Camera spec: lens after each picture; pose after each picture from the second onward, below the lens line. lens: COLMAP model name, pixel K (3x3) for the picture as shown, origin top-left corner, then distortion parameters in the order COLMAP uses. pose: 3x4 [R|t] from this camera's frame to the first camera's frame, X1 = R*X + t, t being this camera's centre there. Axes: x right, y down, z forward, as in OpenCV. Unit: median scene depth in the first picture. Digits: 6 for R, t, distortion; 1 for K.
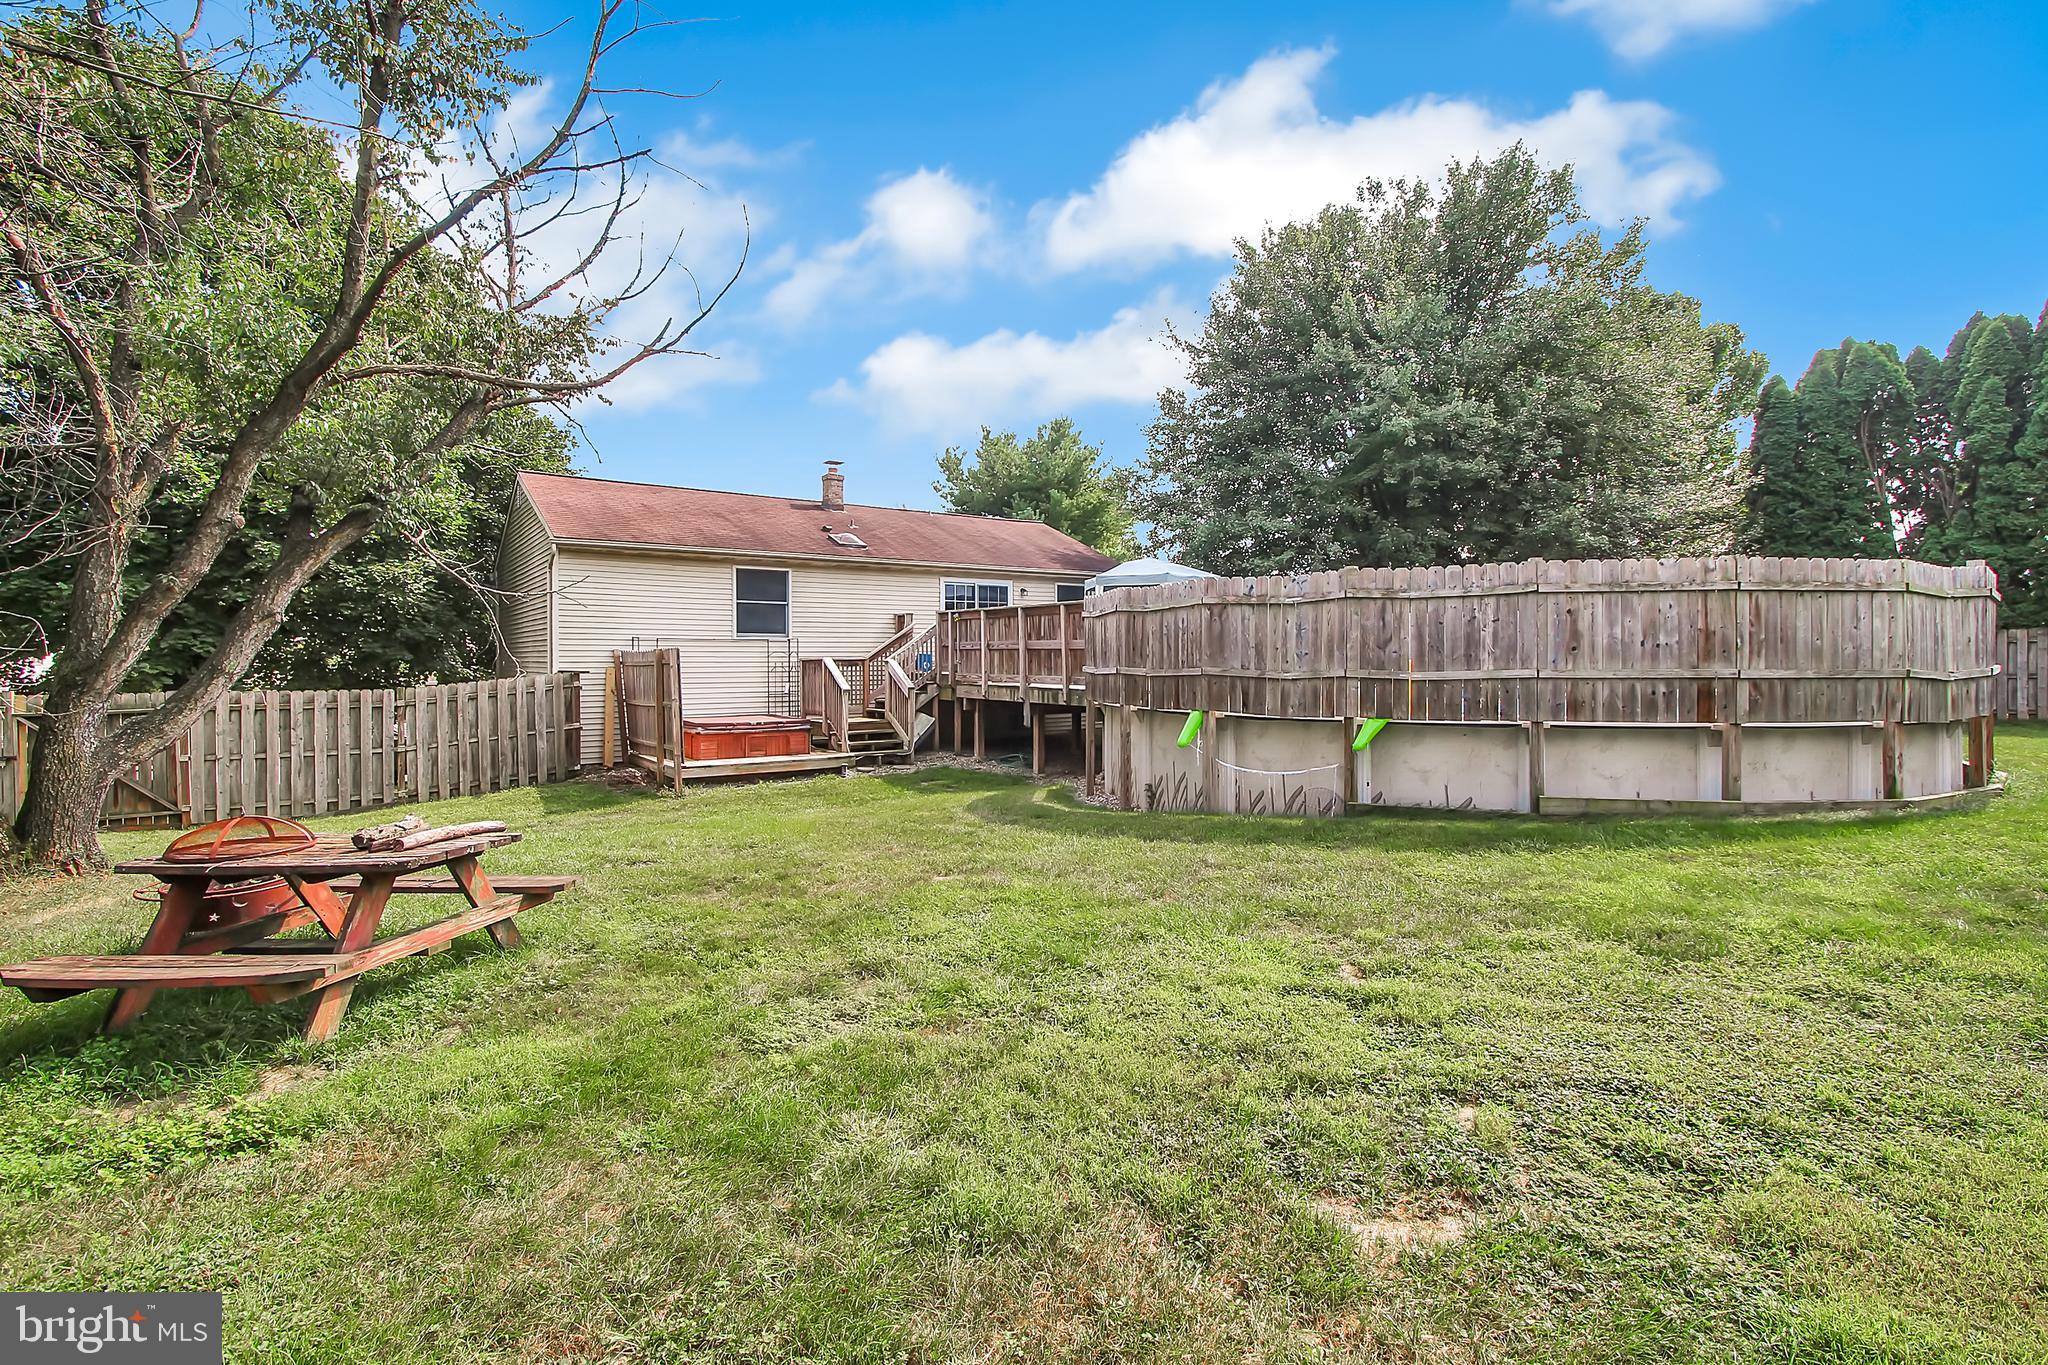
lens RADIAL K [[937.9, 0, 1024.9], [0, 937.9, 669.8], [0, 0, 1]] dist [0.001526, -0.000447]
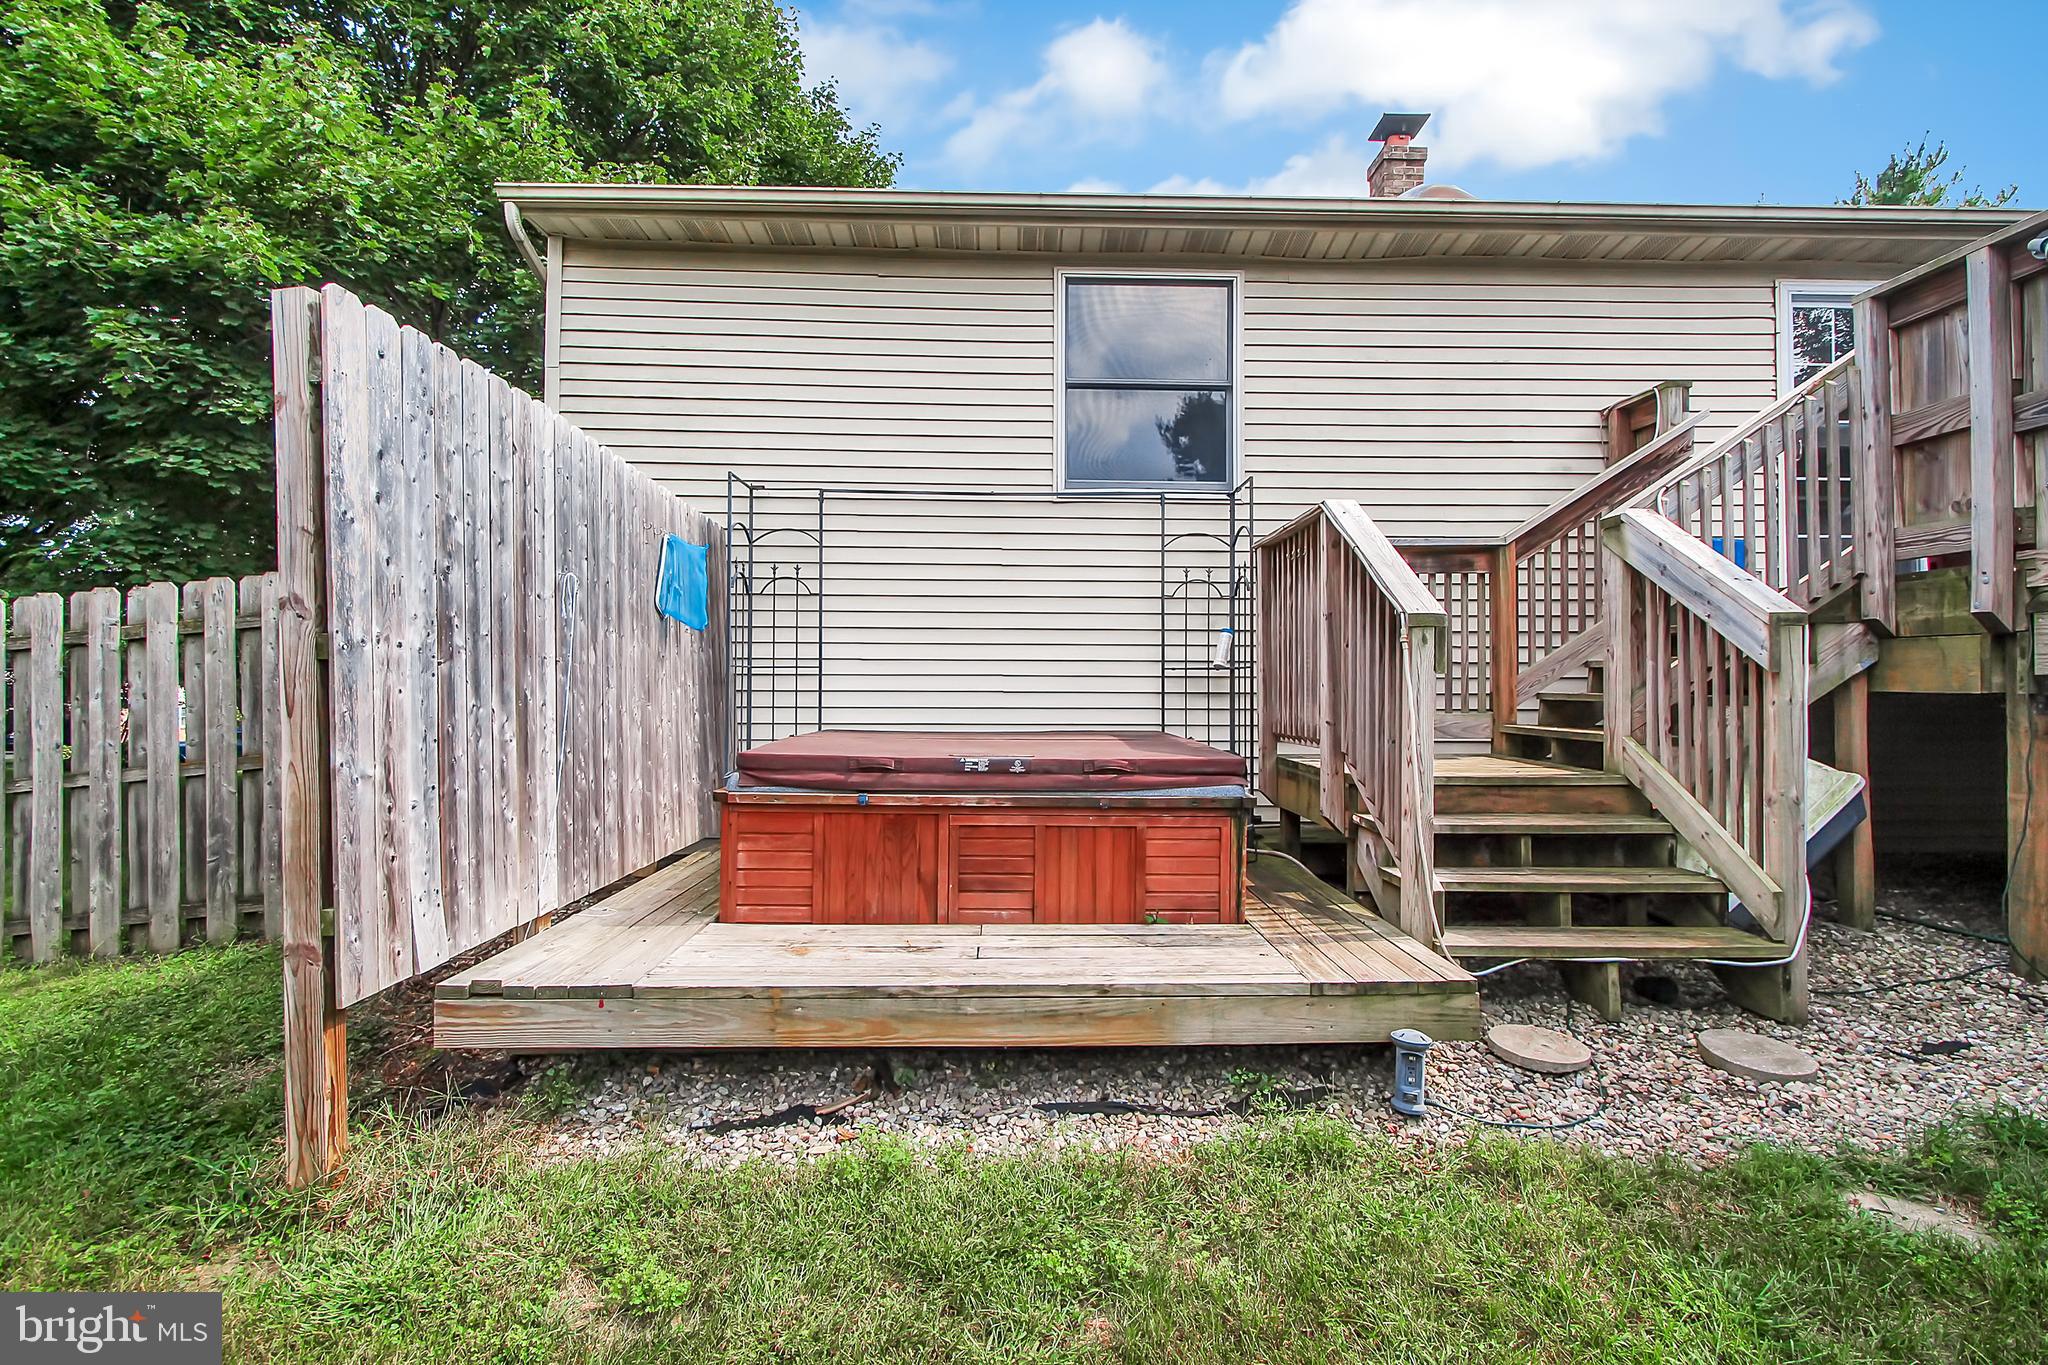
lens RADIAL K [[937.9, 0, 1015.7], [0, 937.9, 683.9], [0, 0, 1]] dist [0.001526, -0.000447]
pose [[0.824315, 0.003111, -0.566123, -0.139031], [-0.006640, 0.999969, -0.004173, 0.033527], [0.566093, 0.007199, 0.824310, 0.731045]]
